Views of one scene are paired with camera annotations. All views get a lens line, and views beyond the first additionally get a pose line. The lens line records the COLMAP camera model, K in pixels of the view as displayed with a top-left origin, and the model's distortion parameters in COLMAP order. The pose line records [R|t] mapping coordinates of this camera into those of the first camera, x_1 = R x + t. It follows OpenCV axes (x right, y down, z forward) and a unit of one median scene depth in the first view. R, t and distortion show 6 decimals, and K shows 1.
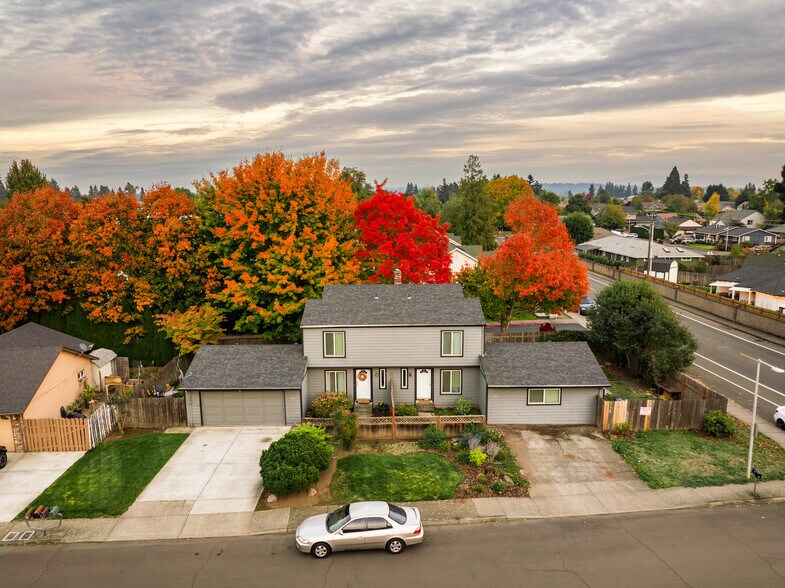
lens RADIAL K [[557.6, 0, 377.0], [0, 557.6, 275.7], [0, 0, 1]] dist [-0.038920, 0.008427]
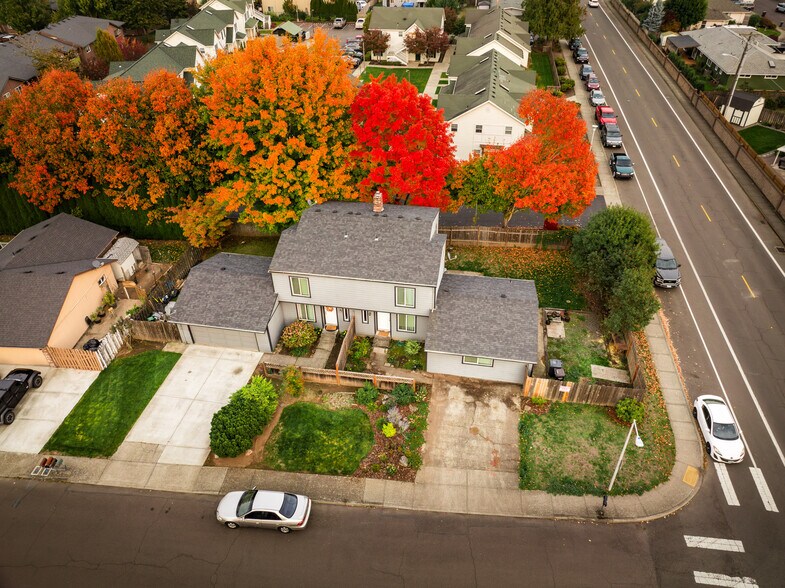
lens RADIAL K [[557.6, 0, 387.2], [0, 557.6, 255.8], [0, 0, 1]] dist [-0.038920, 0.008427]
pose [[0.986091, 0.084758, -0.142969, 0.259938], [-0.012960, 0.896790, 0.442266, -0.445400], [0.165699, -0.434262, 0.885415, 0.081004]]
